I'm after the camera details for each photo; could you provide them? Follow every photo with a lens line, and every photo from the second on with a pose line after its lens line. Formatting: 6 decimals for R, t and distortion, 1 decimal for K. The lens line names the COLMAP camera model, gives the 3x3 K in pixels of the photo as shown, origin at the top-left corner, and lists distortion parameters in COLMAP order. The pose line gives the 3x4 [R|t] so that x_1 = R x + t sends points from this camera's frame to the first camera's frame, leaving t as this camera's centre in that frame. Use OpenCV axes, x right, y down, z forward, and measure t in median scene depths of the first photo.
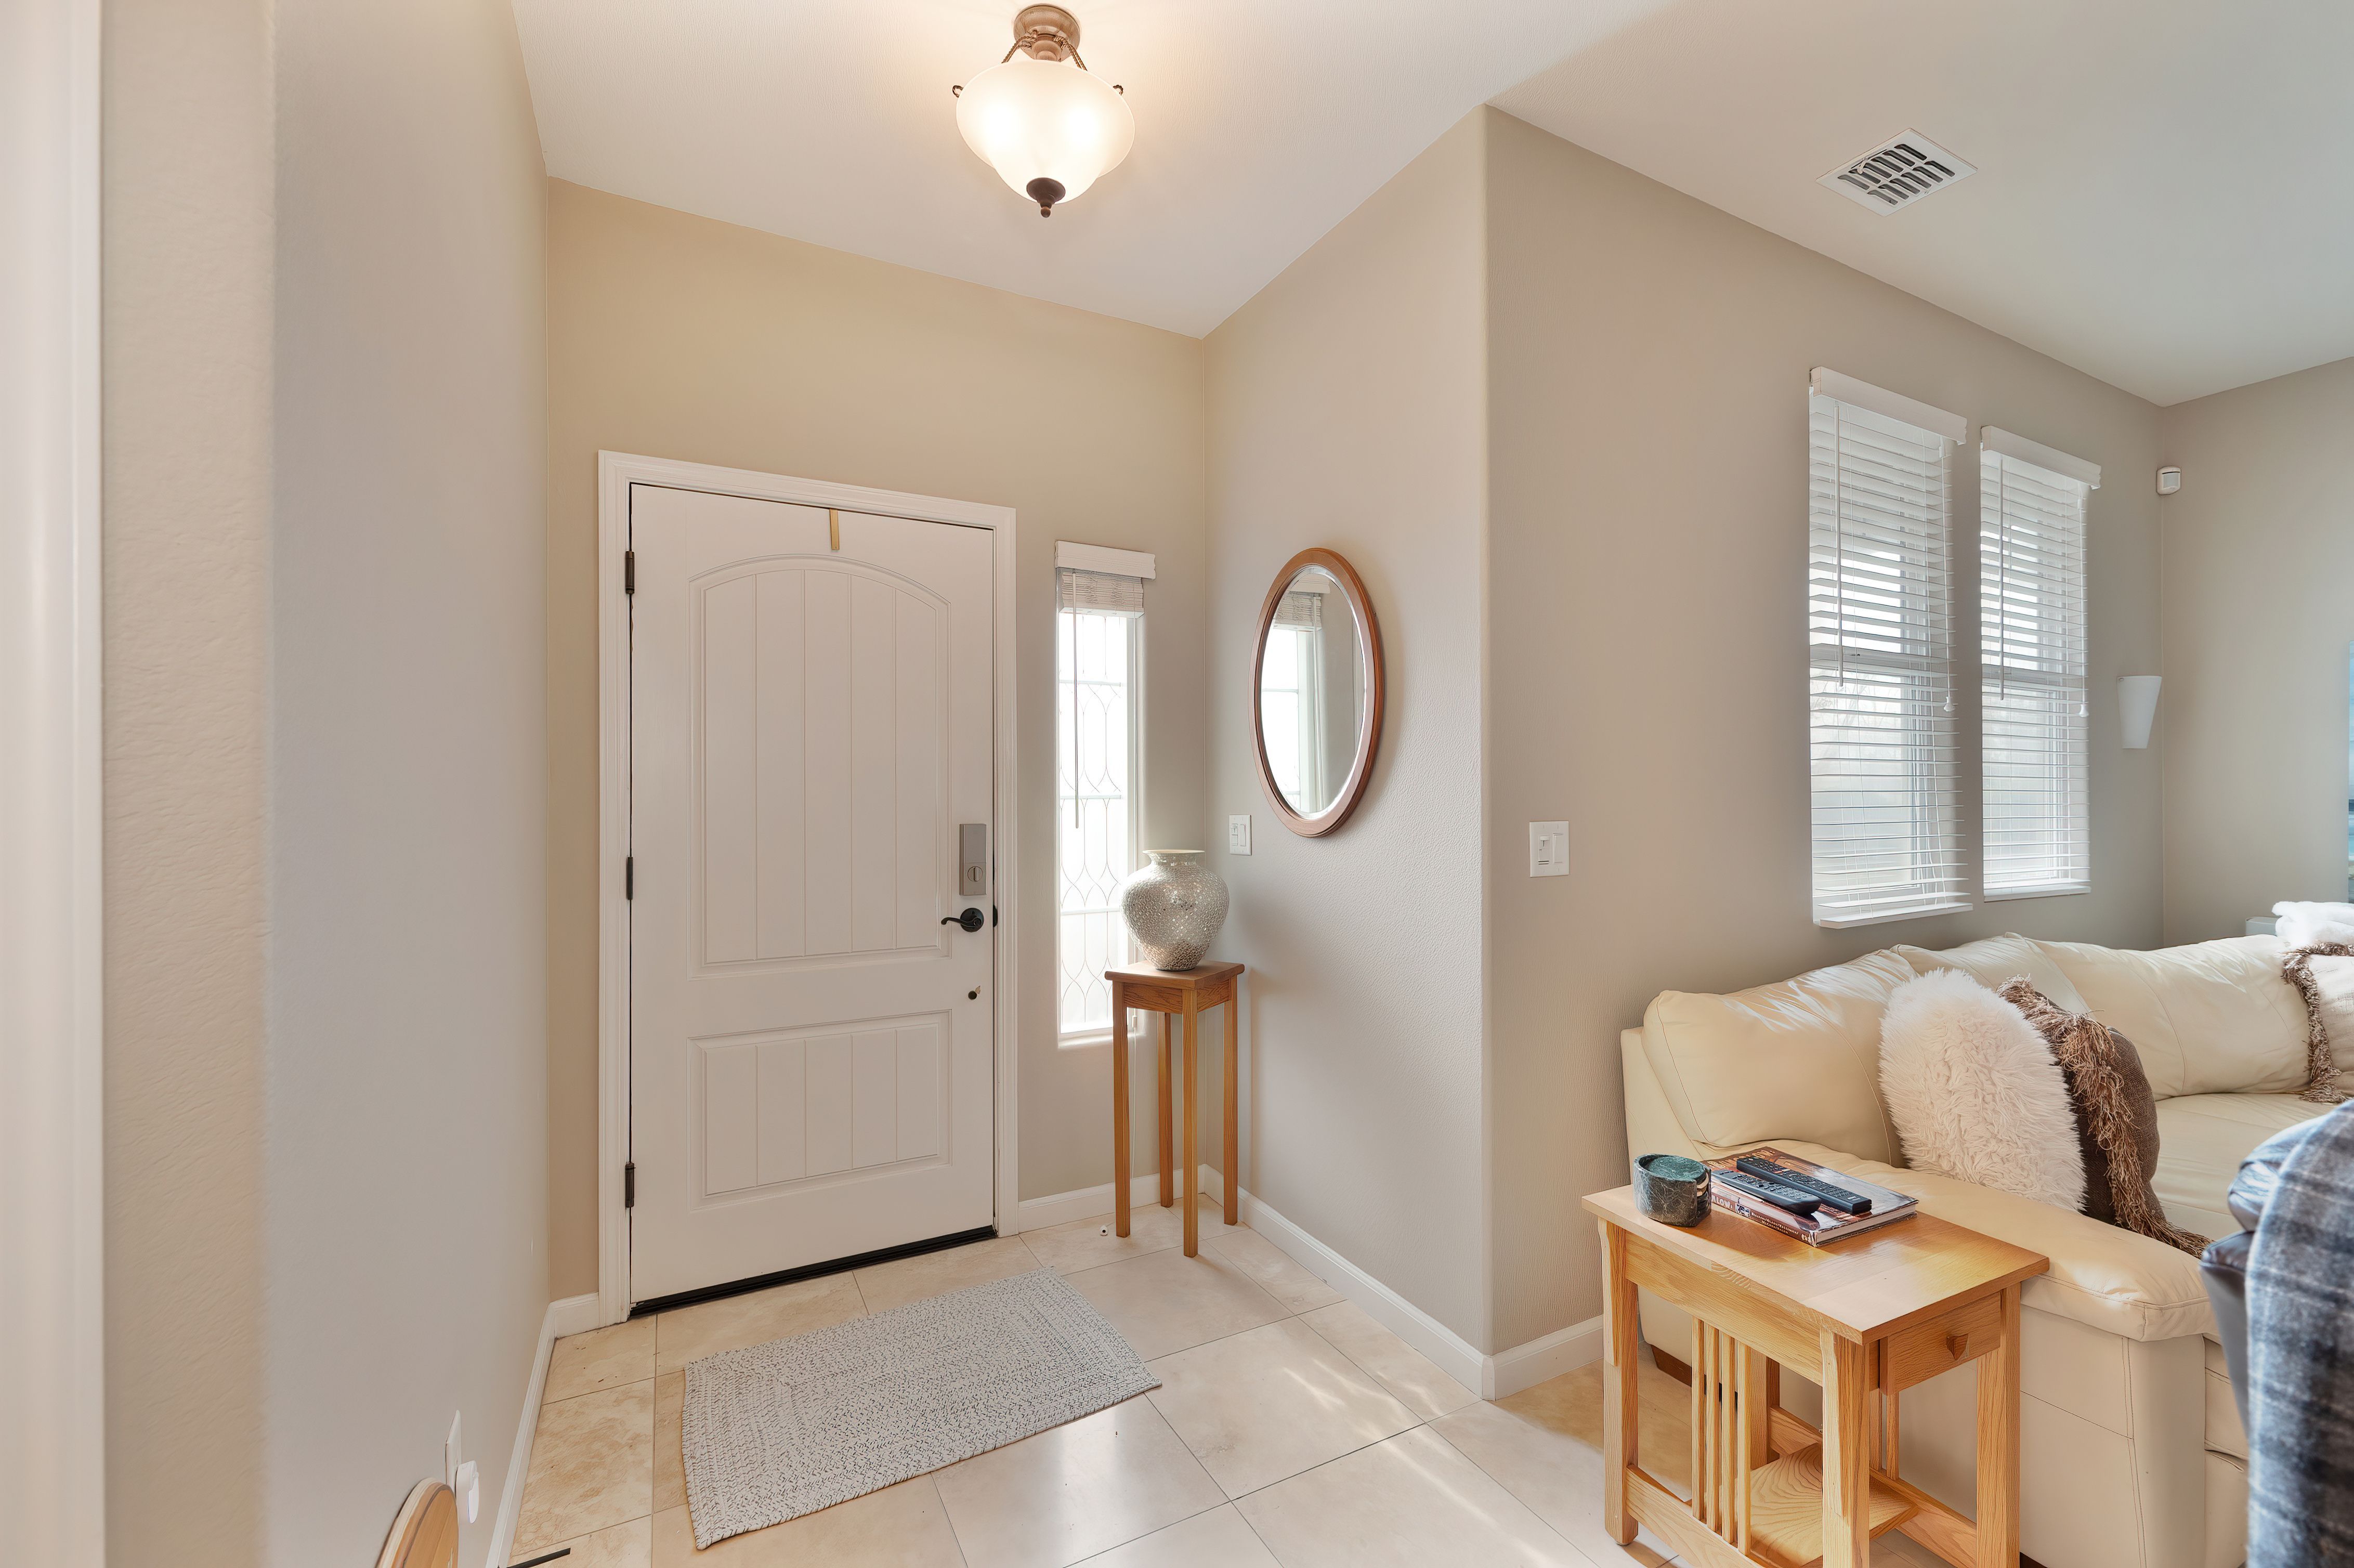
lens RADIAL K [[968.3, 0, 1185.7], [0, 968.3, 797.4], [0, 0, 1]] dist [-0.000680, -0.000112]
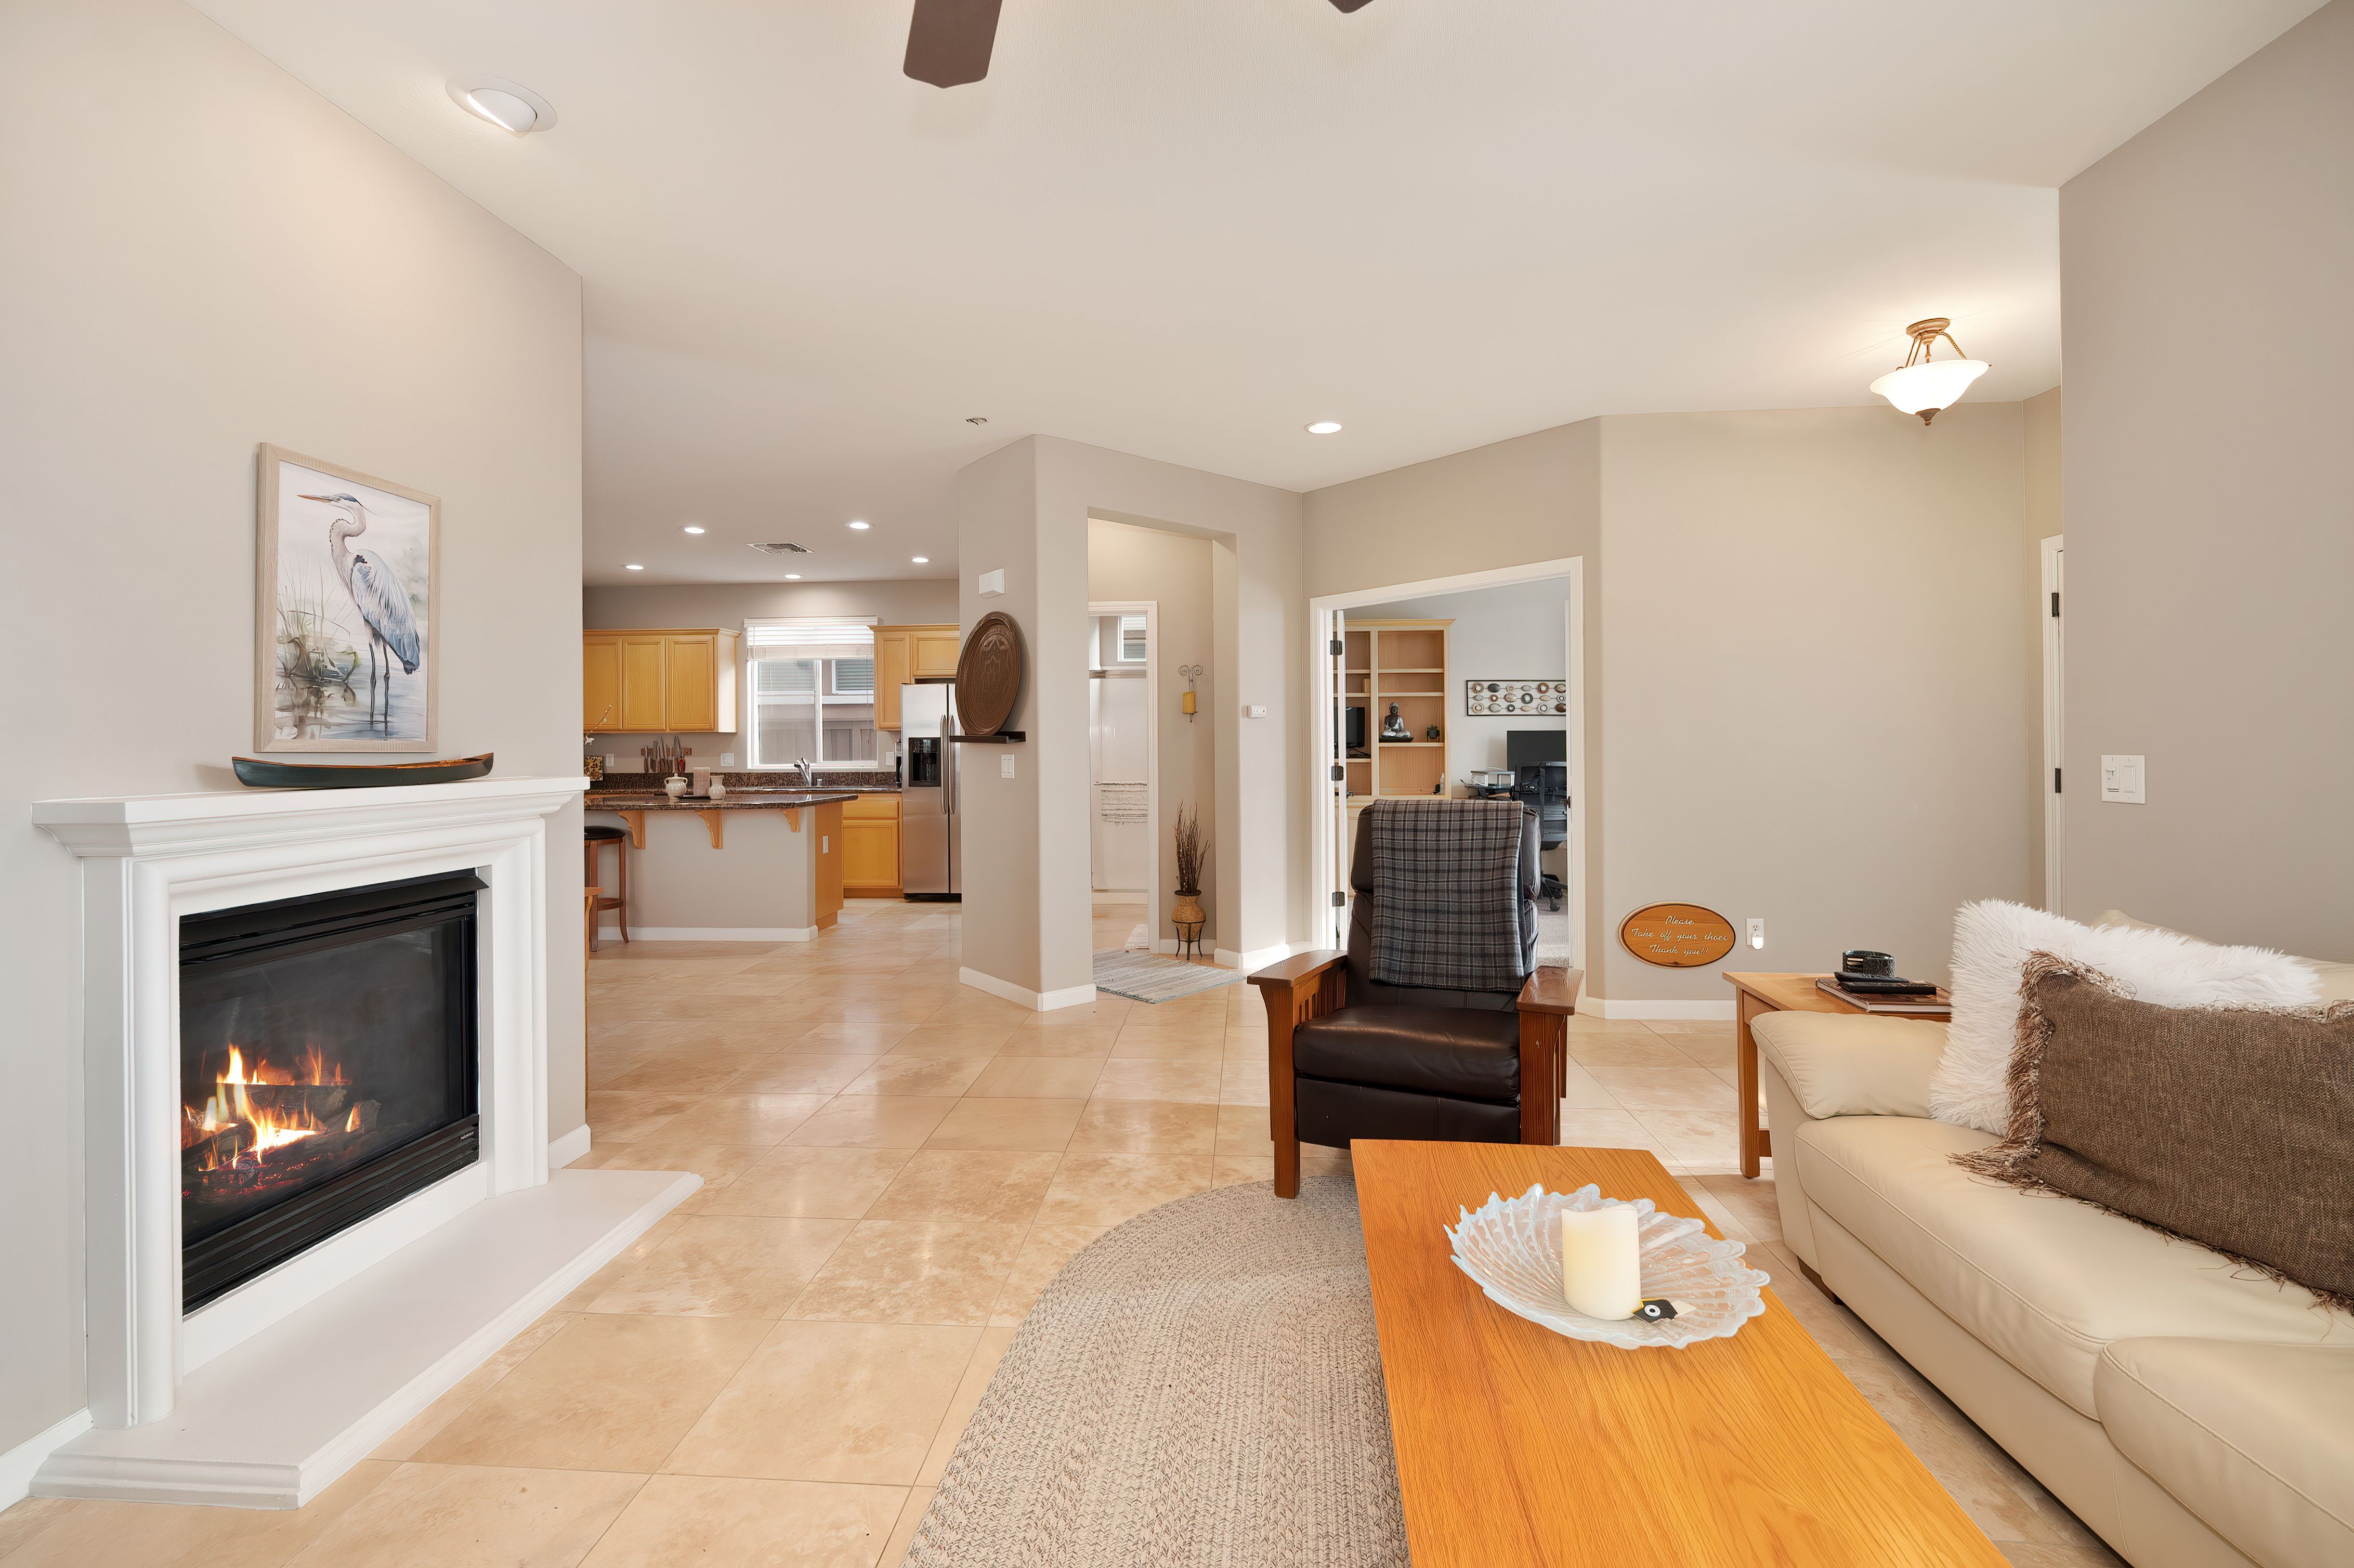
lens RADIAL K [[981.7, 0, 1180.8], [0, 981.7, 752.9], [0, 0, 1]] dist [0.000919, 0.000092]
pose [[-0.534824, 0.017083, -0.844791, 1.461962], [0.008276, 0.999854, 0.014979, -0.002758], [0.844923, 0.001019, -0.534887, 0.514663]]
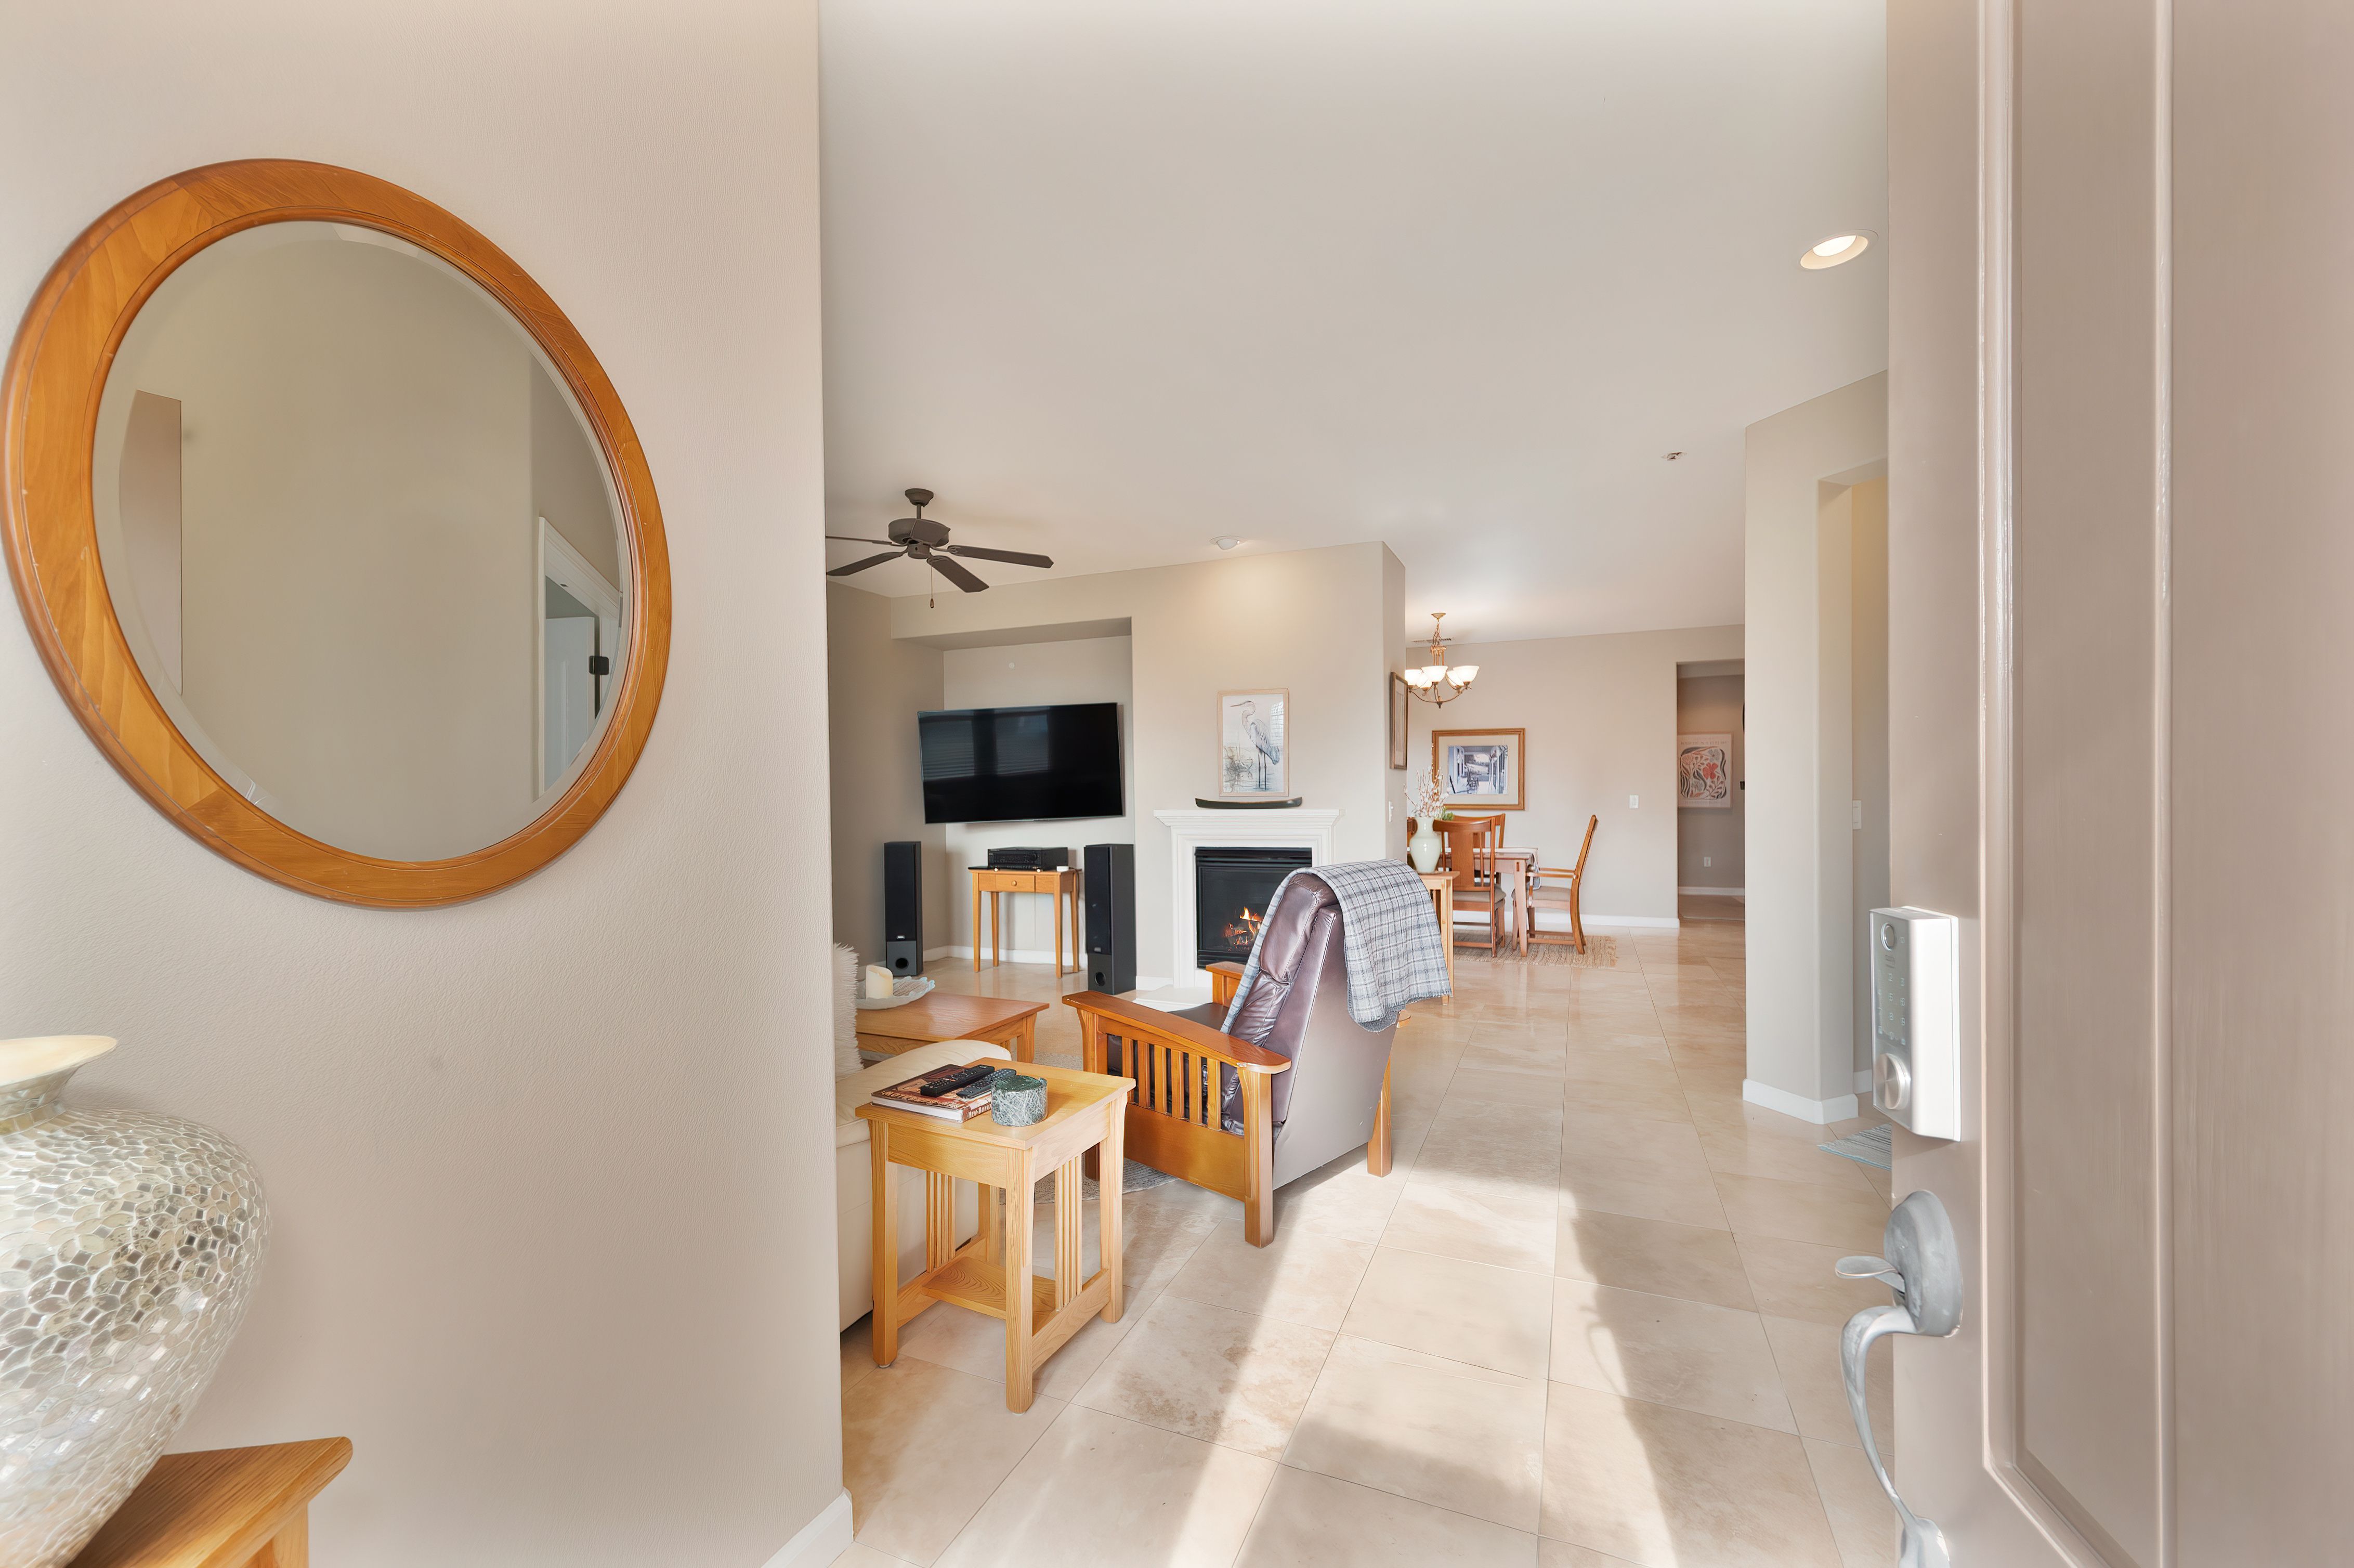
lens RADIAL K [[927.8, 0, 1184.8], [0, 927.8, 784.0], [0, 0, 1]] dist [0.000691, 0.000401]
pose [[-0.618862, 0.019874, 0.785248, -0.330945], [0.016338, 0.999789, -0.012427, -0.000109], [-0.785329, 0.005139, -0.619057, 0.883356]]
